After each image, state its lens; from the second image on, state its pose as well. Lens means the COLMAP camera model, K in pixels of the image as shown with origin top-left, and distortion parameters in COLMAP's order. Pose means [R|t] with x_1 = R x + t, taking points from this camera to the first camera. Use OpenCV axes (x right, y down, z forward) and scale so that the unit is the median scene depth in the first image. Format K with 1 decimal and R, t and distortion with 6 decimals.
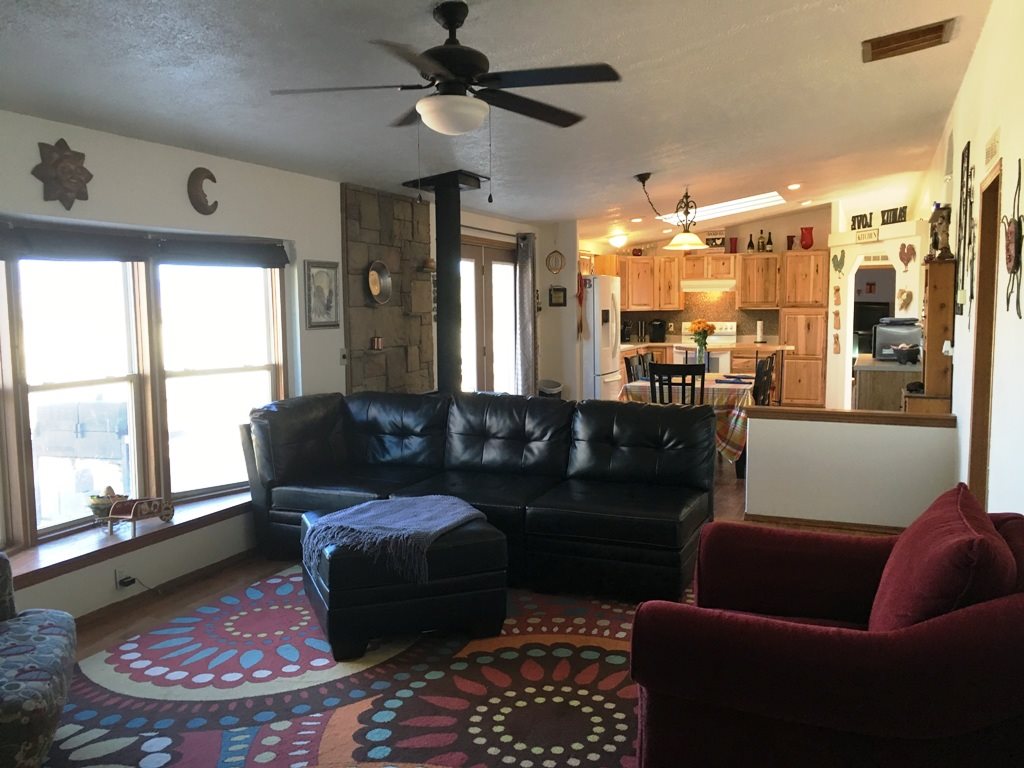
lens RADIAL K [[854.1, 0, 515.9], [0, 854.1, 381.7], [0, 0, 1]] dist [0.079740, -0.090102]
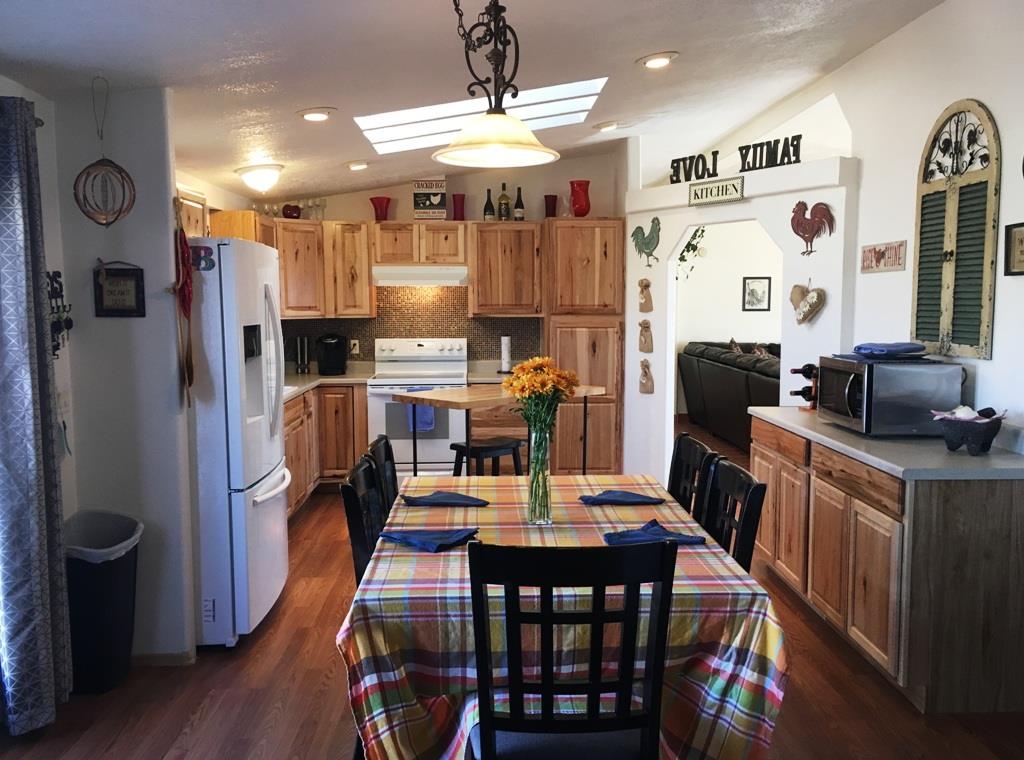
lens RADIAL K [[884.1, 0, 506.4], [0, 884.1, 378.0], [0, 0, 1]] dist [0.065288, -0.083953]
pose [[0.912381, -0.030873, 0.408176, 0.032927], [0.032464, 0.999468, 0.003030, -0.043909], [-0.408053, 0.010486, 0.912898, 0.442257]]
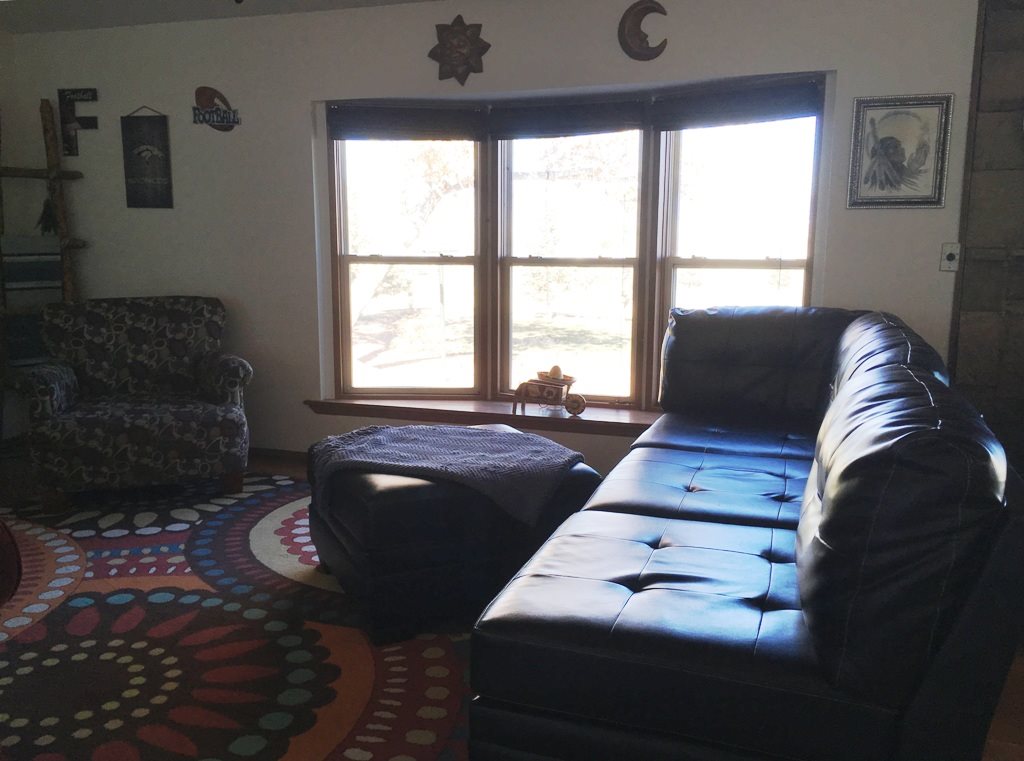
lens RADIAL K [[884.1, 0, 506.4], [0, 884.1, 378.5], [0, 0, 1]] dist [0.065288, -0.083953]
pose [[0.060260, 0.170229, -0.983560, 1.710186], [-0.093780, 0.981958, 0.164206, -0.084878], [0.993768, 0.082343, 0.075137, 2.806897]]
